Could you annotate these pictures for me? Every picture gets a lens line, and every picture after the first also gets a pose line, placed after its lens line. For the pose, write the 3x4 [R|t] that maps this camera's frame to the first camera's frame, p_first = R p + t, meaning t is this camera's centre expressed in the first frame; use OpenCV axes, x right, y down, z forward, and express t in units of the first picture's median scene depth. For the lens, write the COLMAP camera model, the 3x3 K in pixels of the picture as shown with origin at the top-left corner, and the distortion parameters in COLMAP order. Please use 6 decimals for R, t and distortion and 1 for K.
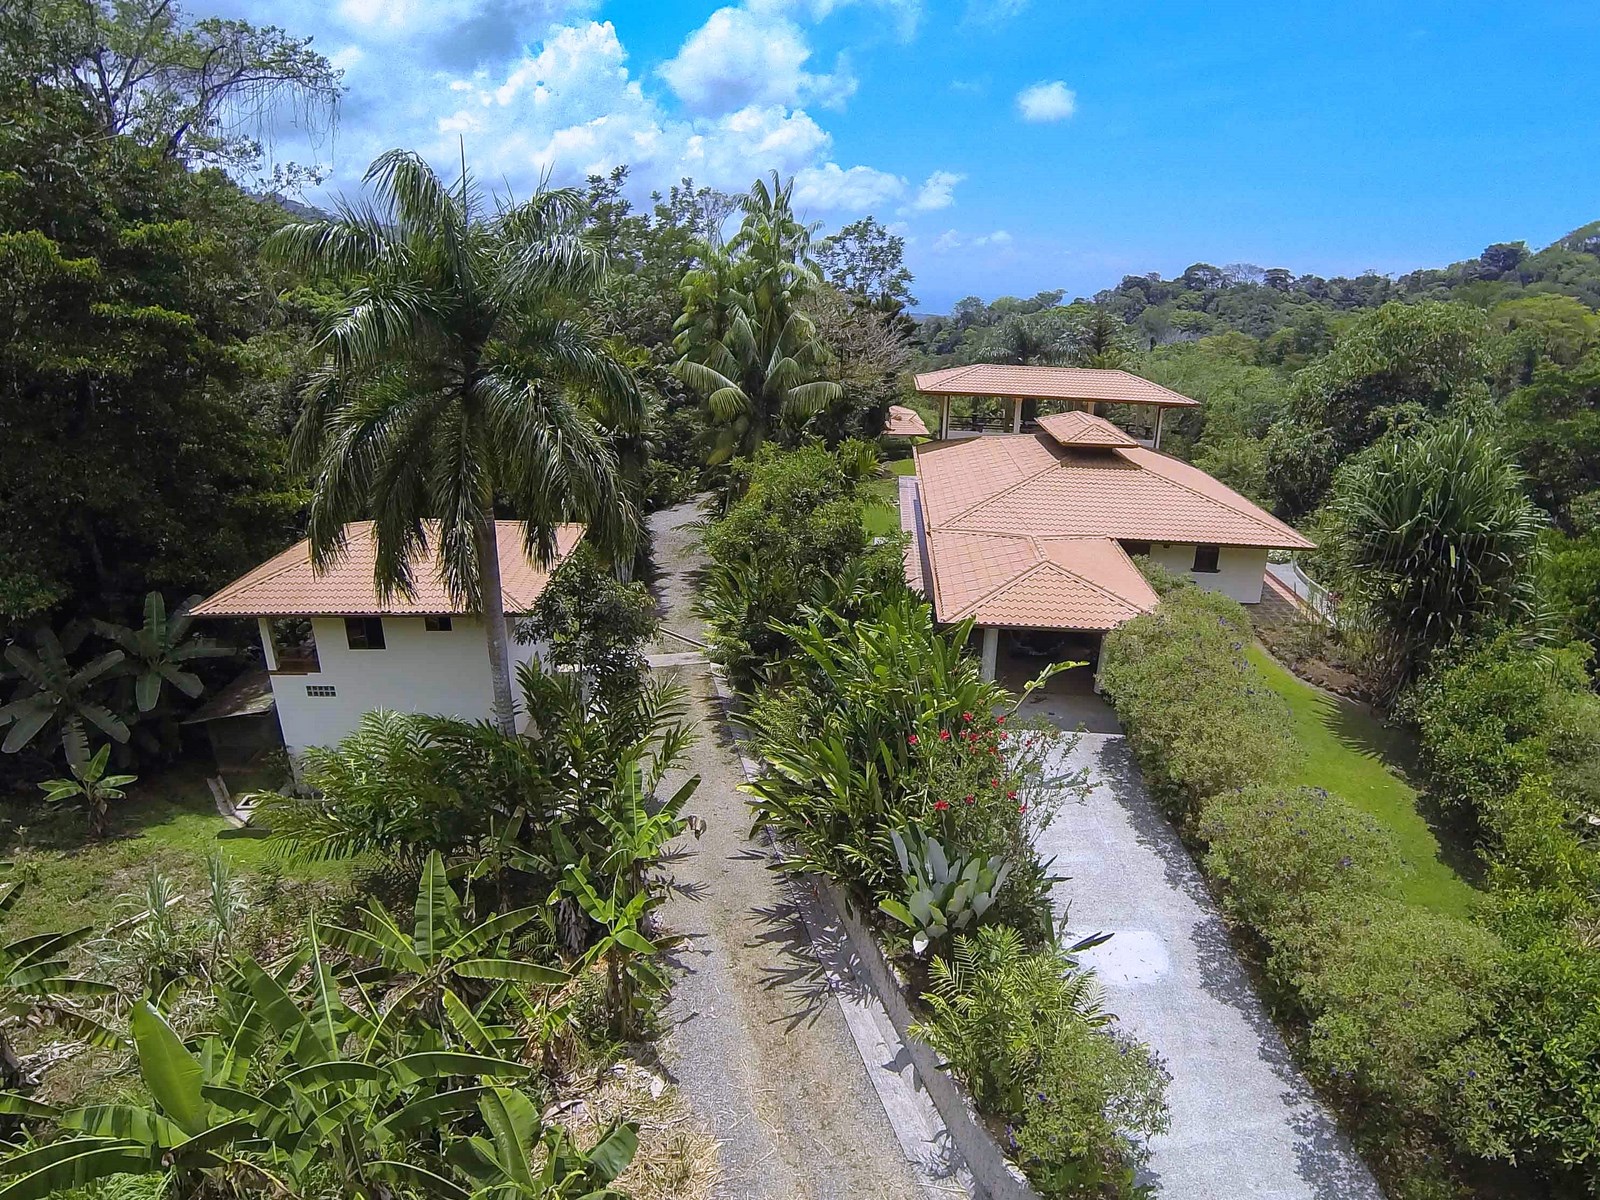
lens RADIAL K [[907.3, 0, 809.8], [0, 907.3, 601.1], [0, 0, 1]] dist [-0.166353, 0.051177]
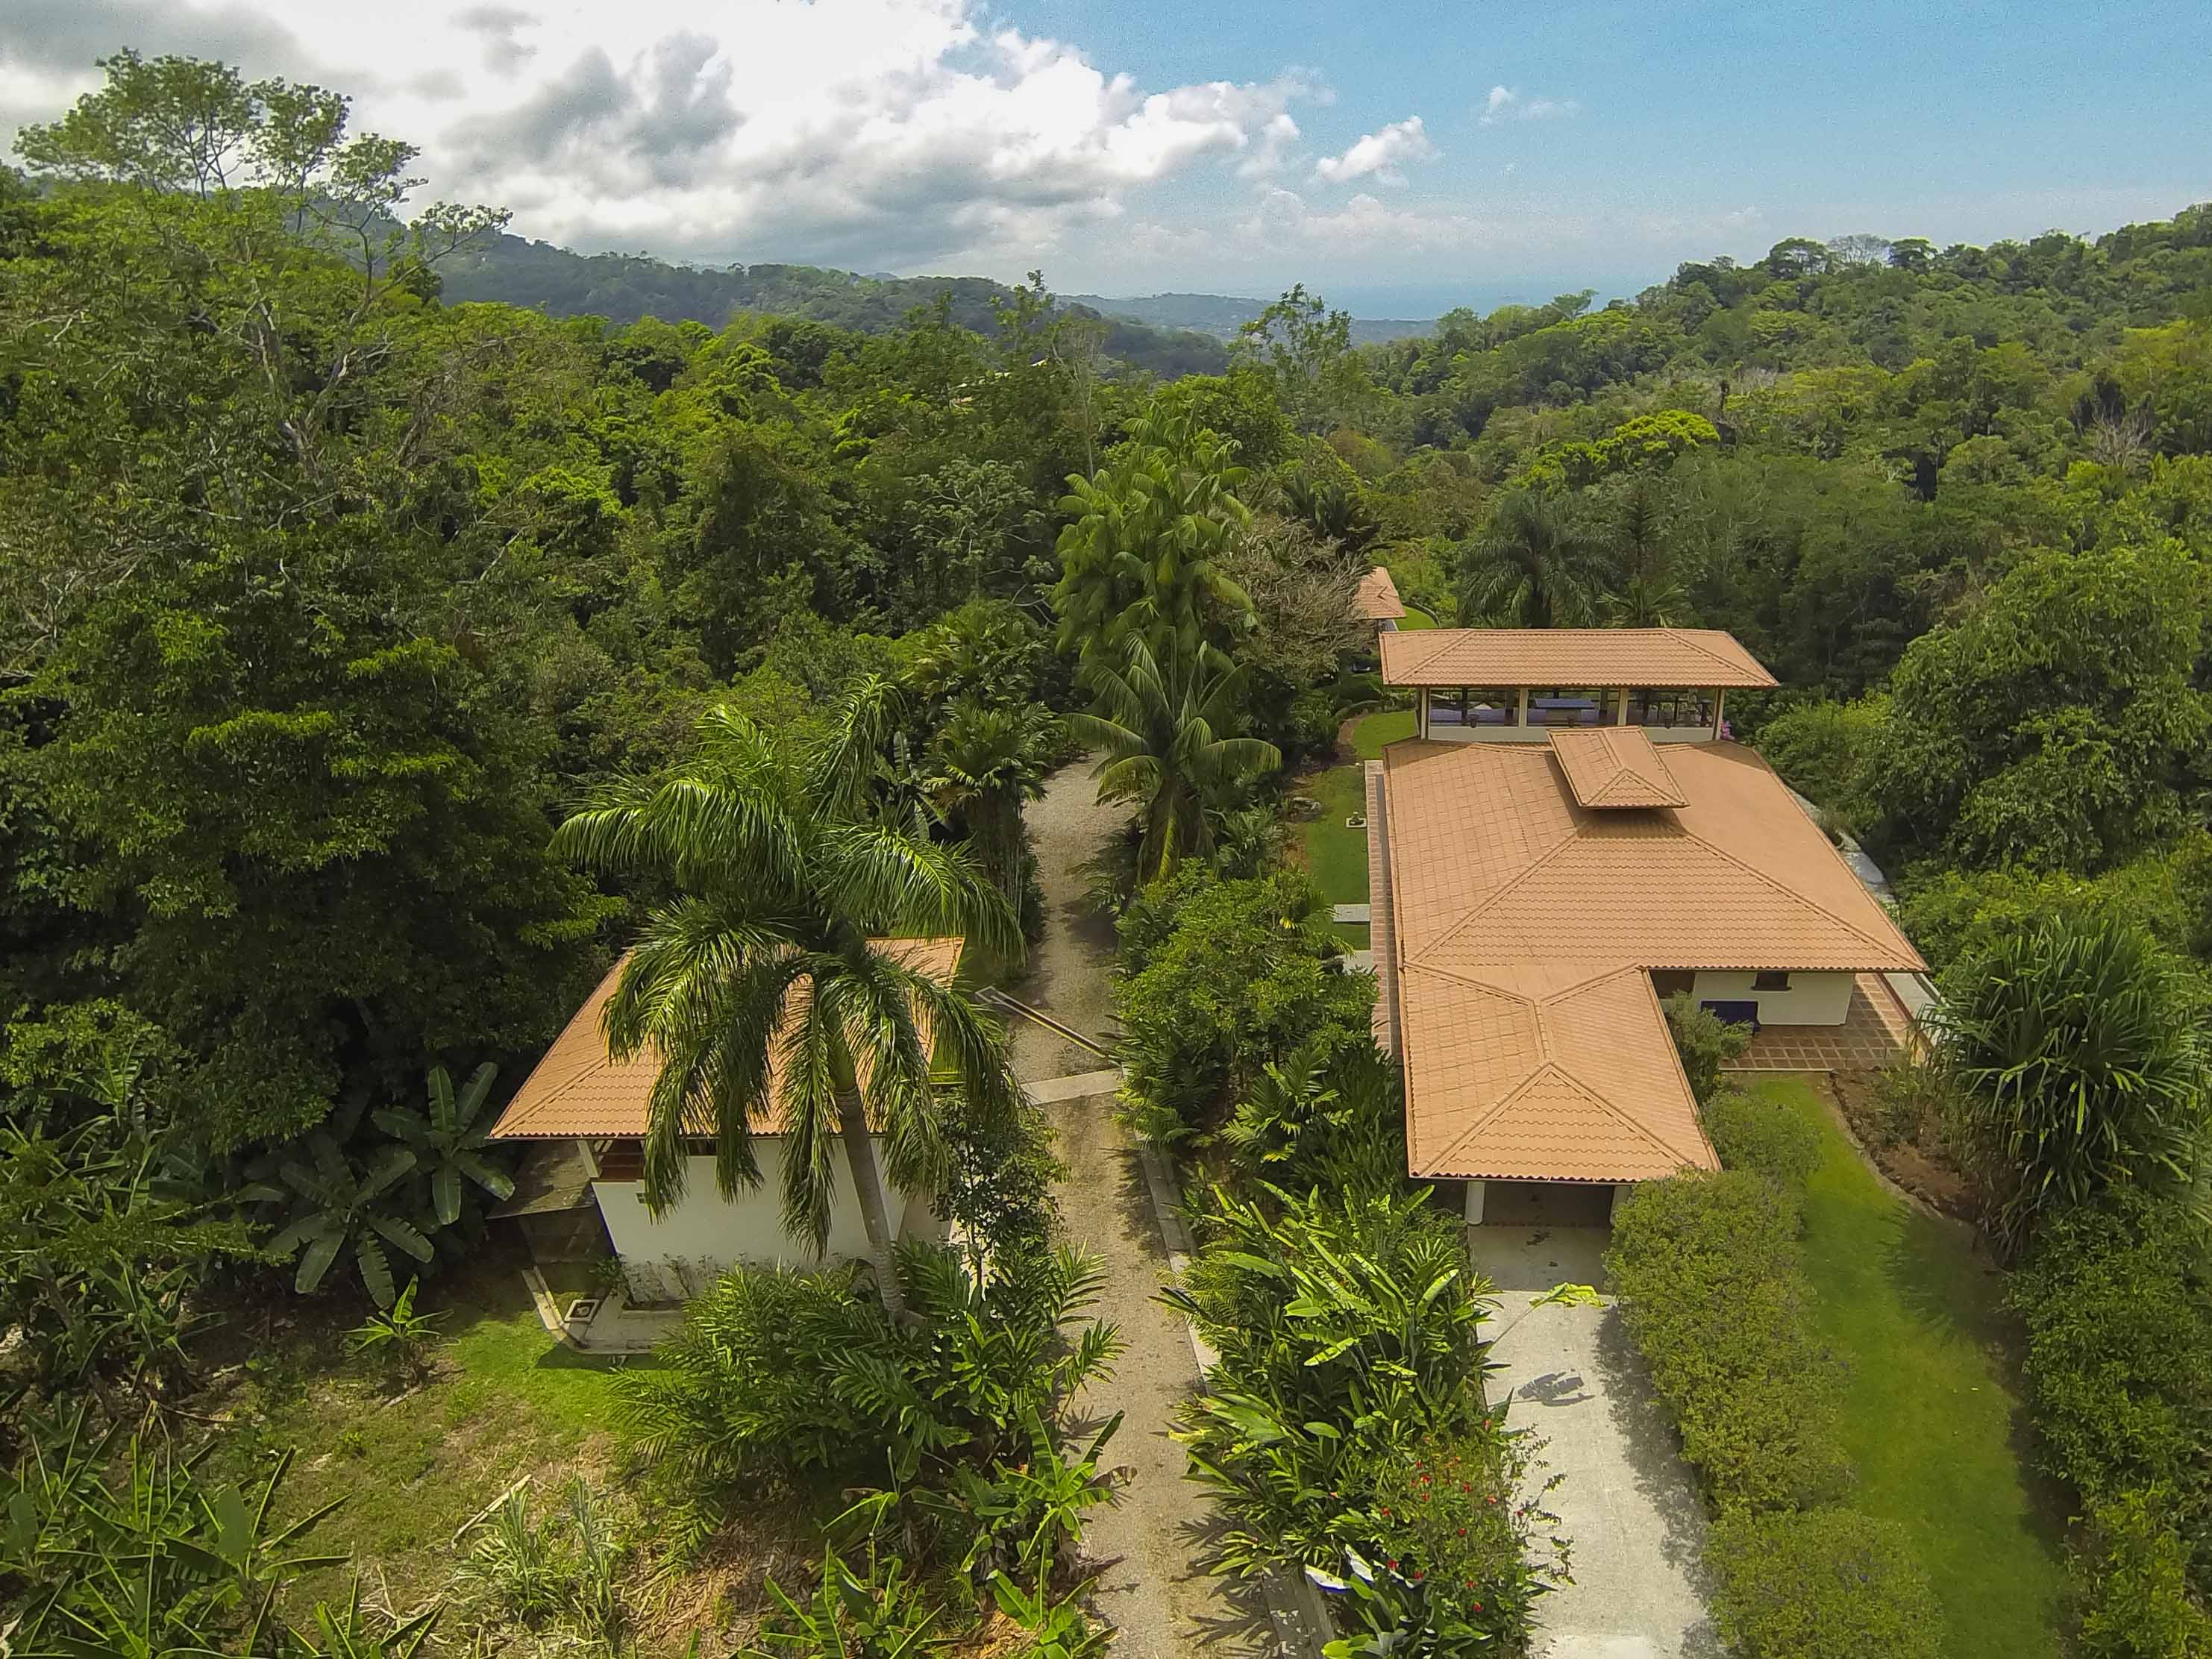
lens RADIAL K [[1254.2, 0, 1119.5], [0, 1254.2, 831.0], [0, 0, 1]] dist [-0.166353, 0.051177]
pose [[0.993475, -0.039561, -0.106968, 0.008868], [0.048357, 0.995546, 0.080927, -0.234886], [0.103290, -0.085572, 0.990963, -0.050915]]
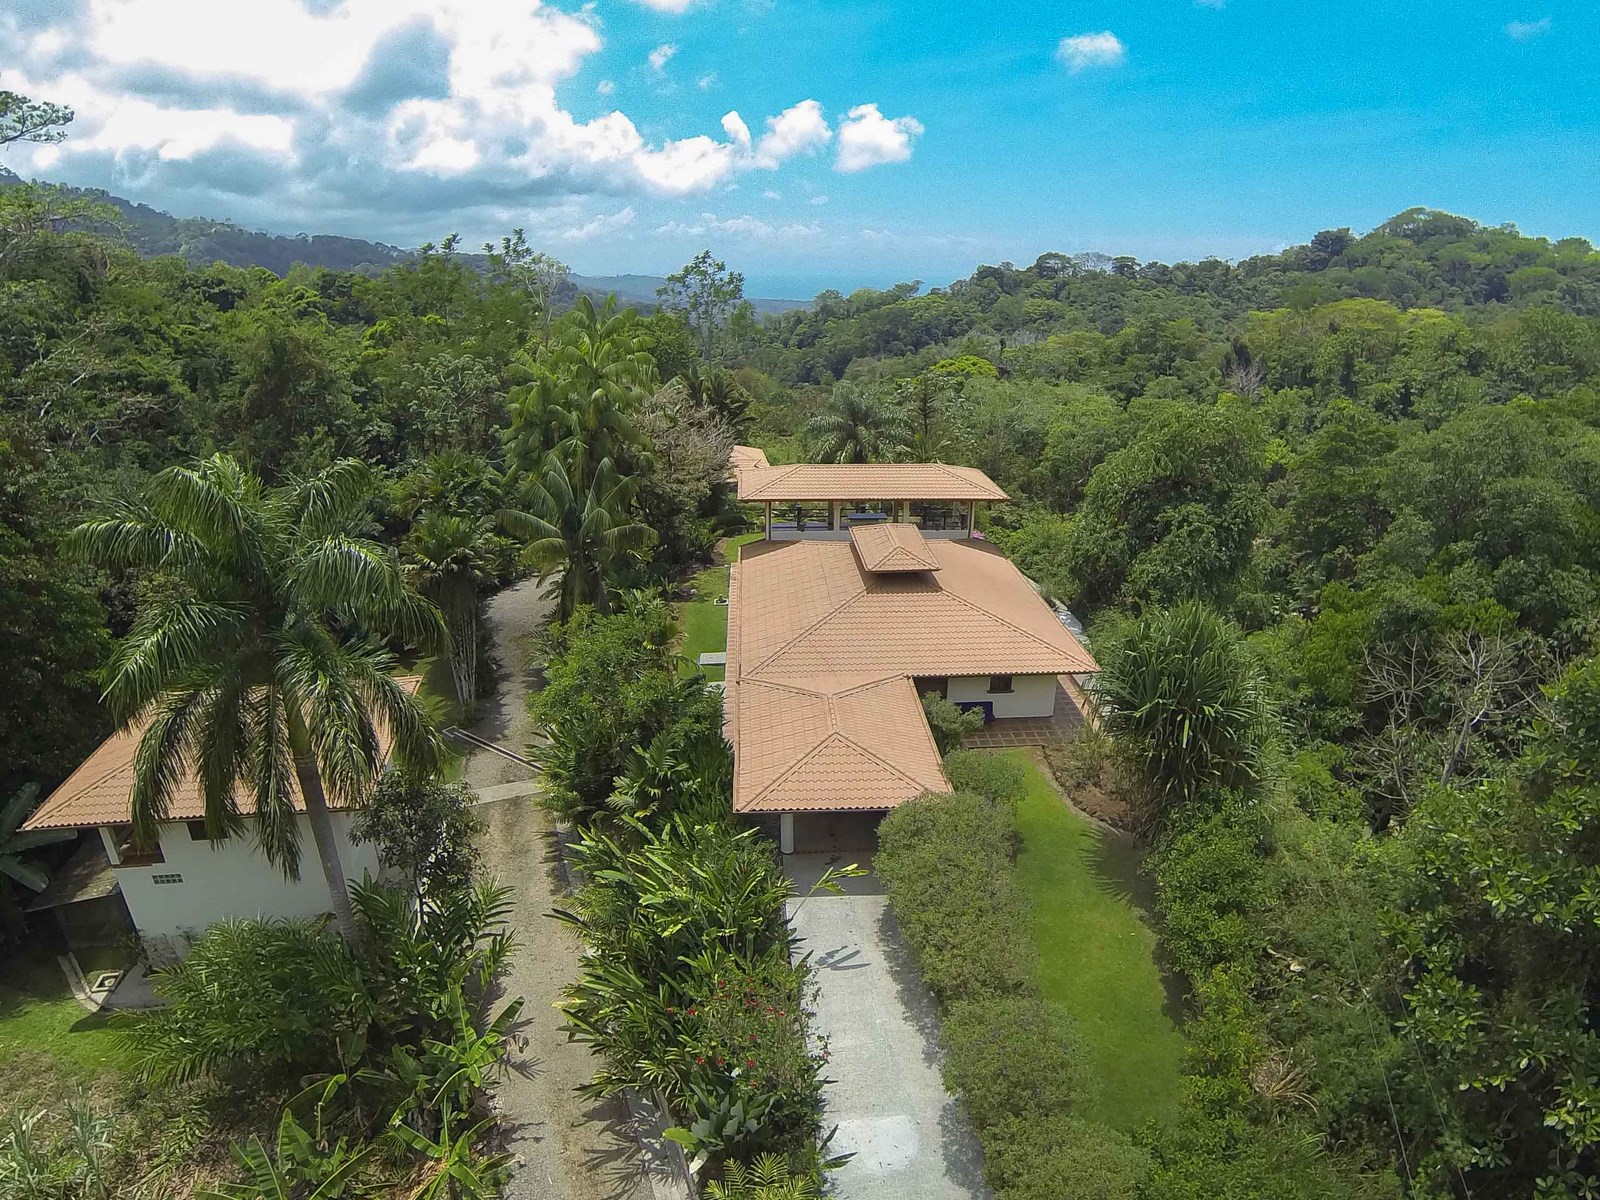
lens RADIAL K [[907.3, 0, 809.8], [0, 907.3, 601.1], [0, 0, 1]] dist [-0.166353, 0.051177]
pose [[0.989595, -0.053703, 0.133485, 0.062676], [0.051025, 0.998423, 0.023411, -0.155040], [-0.134532, -0.016356, 0.990774, -0.058776]]
